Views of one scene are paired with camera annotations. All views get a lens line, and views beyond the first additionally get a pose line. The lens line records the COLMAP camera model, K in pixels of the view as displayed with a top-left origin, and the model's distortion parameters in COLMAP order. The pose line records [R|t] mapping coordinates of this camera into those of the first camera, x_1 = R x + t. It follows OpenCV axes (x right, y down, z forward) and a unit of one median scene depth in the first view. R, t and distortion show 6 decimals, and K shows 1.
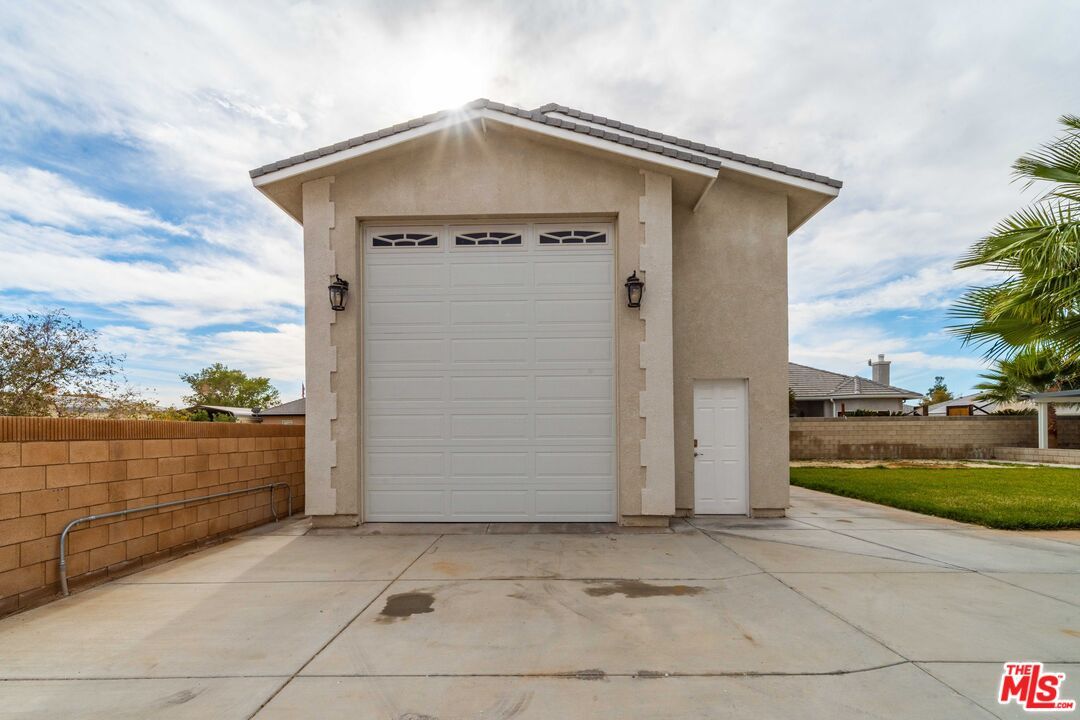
lens RADIAL K [[520.6, 0, 533.5], [0, 520.6, 369.1], [0, 0, 1]] dist [-0.009748, 0.000165]
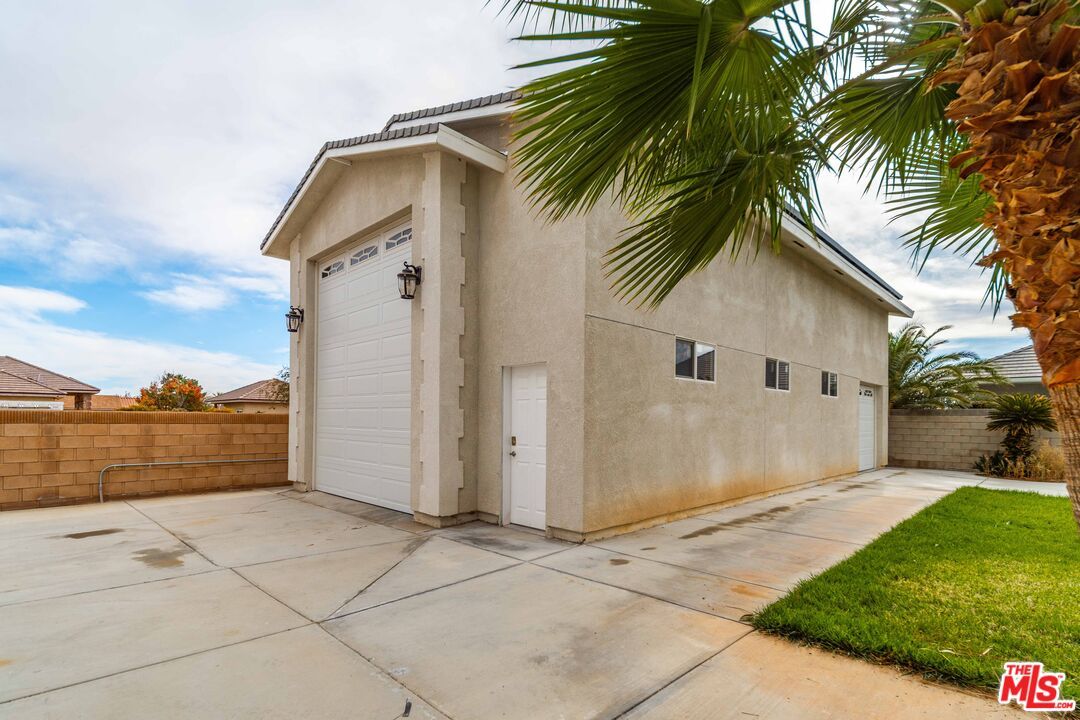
lens RADIAL K [[520.6, 0, 543.5], [0, 520.6, 356.9], [0, 0, 1]] dist [-0.009748, 0.000165]
pose [[0.732013, -0.067519, -0.677937, 0.998833], [0.066937, 0.997390, -0.027059, 0.032885], [0.677995, -0.025572, 0.734622, 0.431195]]
